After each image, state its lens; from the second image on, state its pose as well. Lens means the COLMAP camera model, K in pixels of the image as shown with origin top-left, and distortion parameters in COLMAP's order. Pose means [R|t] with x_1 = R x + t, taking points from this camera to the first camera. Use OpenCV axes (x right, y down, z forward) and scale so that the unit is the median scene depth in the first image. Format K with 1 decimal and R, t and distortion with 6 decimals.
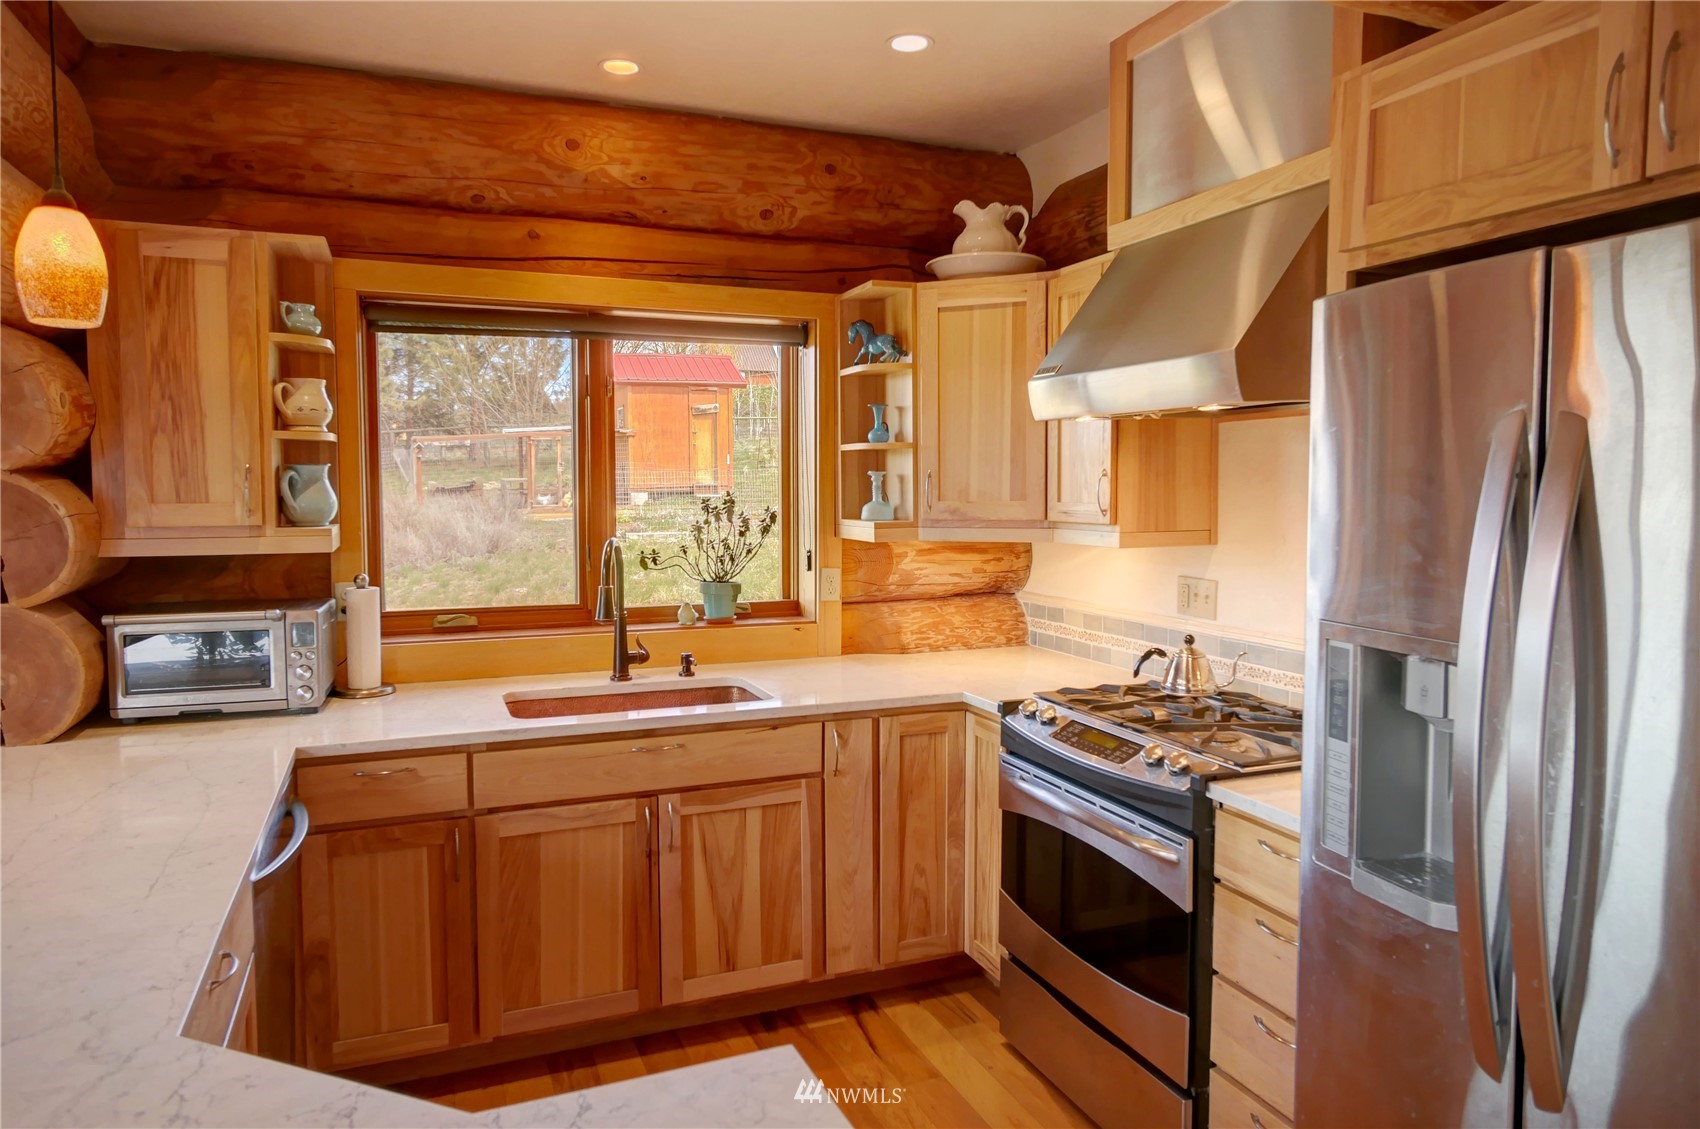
lens RADIAL K [[1088.2, 0, 847.9], [0, 1088.2, 557.6], [0, 0, 1]] dist [0.000257, -0.007012]
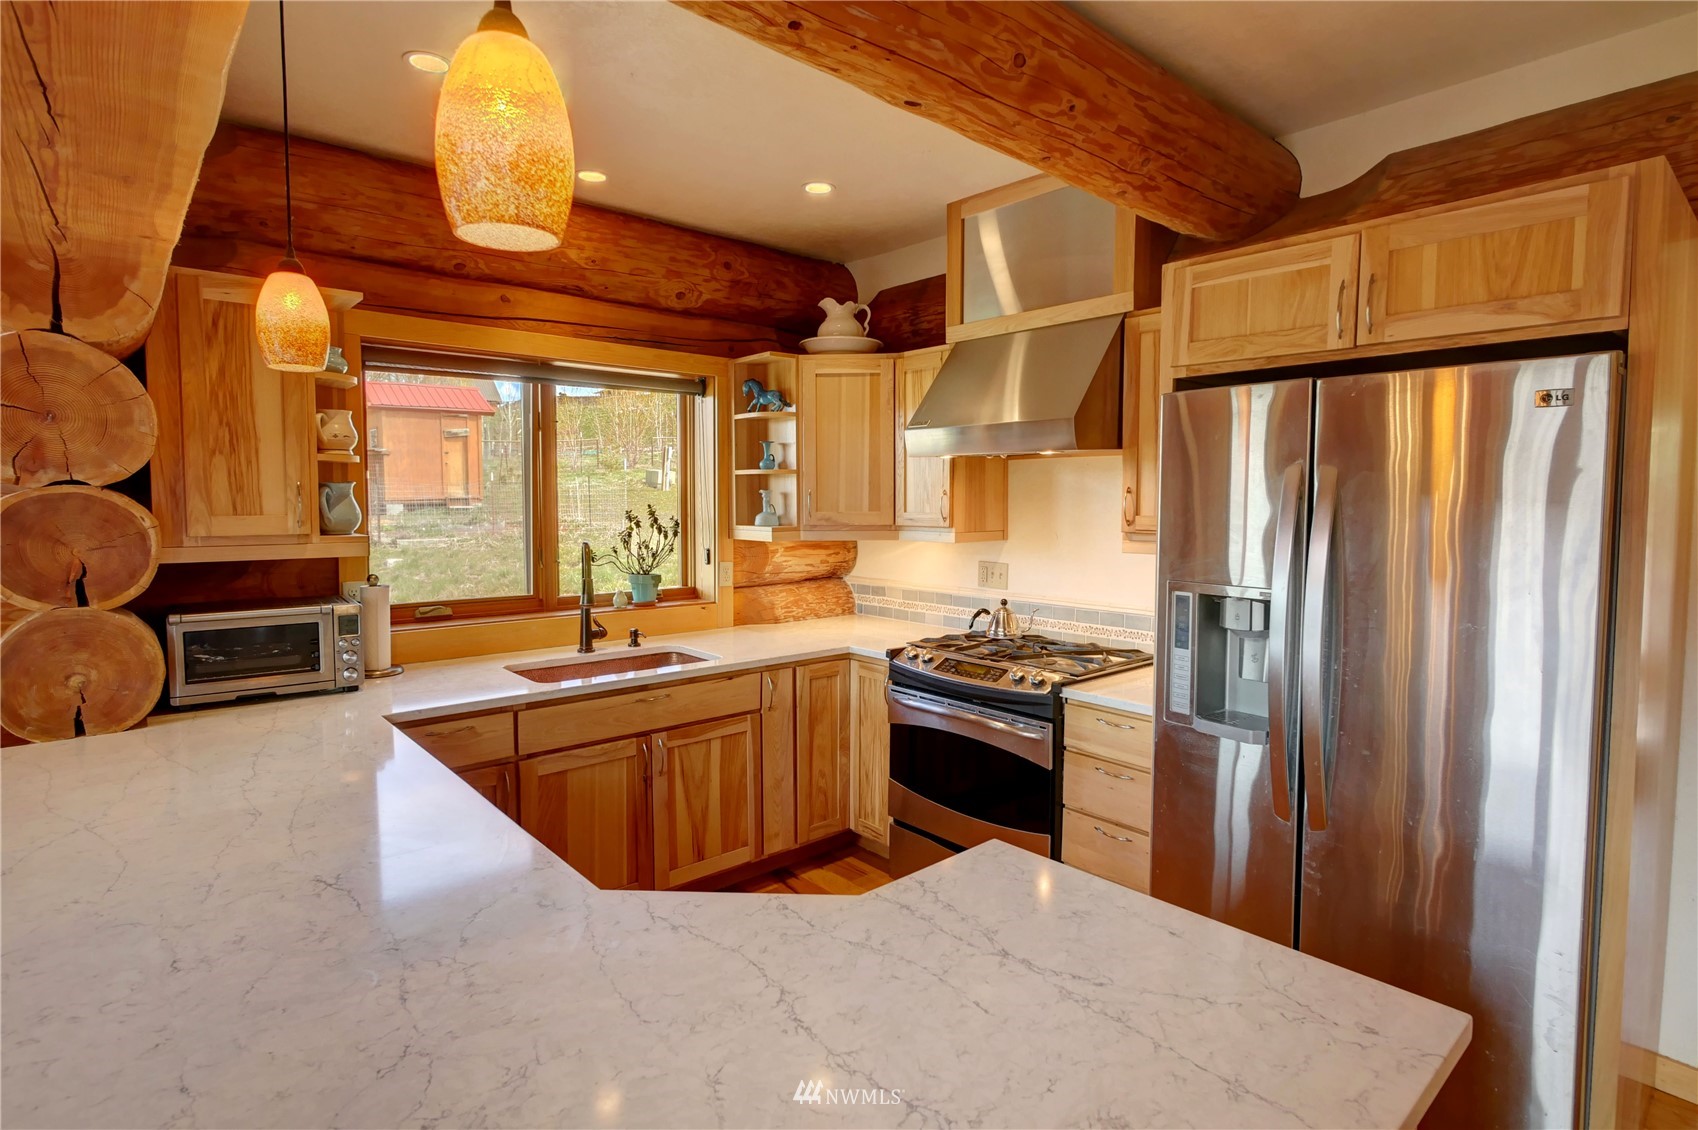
lens RADIAL K [[864.0, 0, 849.9], [0, 864.0, 559.0], [0, 0, 1]] dist [-0.002557, -0.000505]
pose [[0.943649, -0.020721, 0.330300, -0.273787], [0.019536, 0.999785, 0.006907, 0.002265], [-0.330372, -0.000065, 0.943851, -0.070645]]
